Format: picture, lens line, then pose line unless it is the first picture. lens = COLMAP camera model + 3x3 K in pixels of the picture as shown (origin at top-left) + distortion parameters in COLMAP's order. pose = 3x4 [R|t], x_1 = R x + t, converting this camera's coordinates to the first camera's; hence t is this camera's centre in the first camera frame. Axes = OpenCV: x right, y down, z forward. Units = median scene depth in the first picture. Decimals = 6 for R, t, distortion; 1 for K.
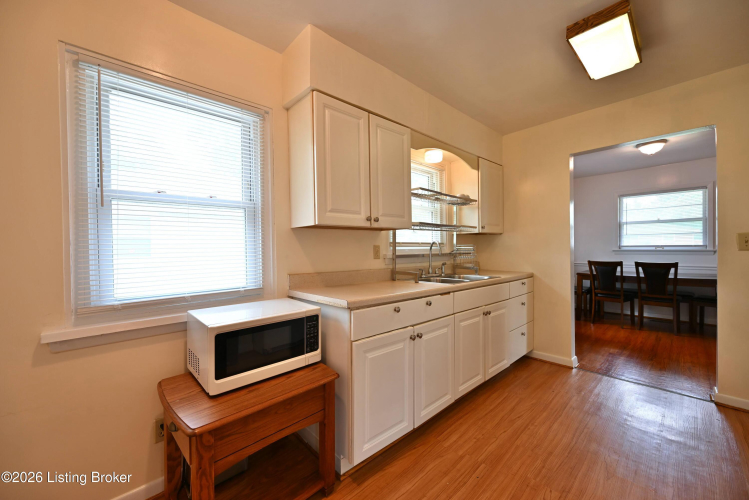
lens RADIAL K [[291.7, 0, 373.5], [0, 291.7, 250.9], [0, 0, 1]] dist [-0.002314, 0.000284]
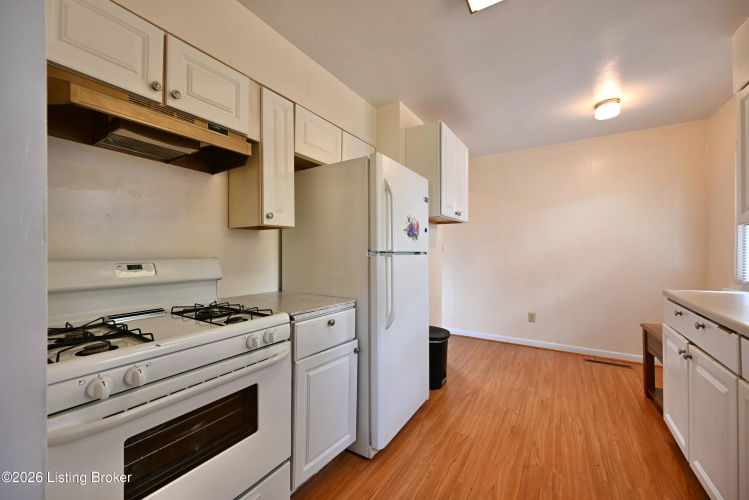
lens RADIAL K [[291.7, 0, 373.5], [0, 291.7, 249.8], [0, 0, 1]] dist [-0.002314, 0.000284]
pose [[-0.967478, 0.013577, -0.252590, 0.861292], [0.012246, 0.999902, 0.006839, -0.020644], [0.252658, 0.003523, -0.967549, 1.107776]]
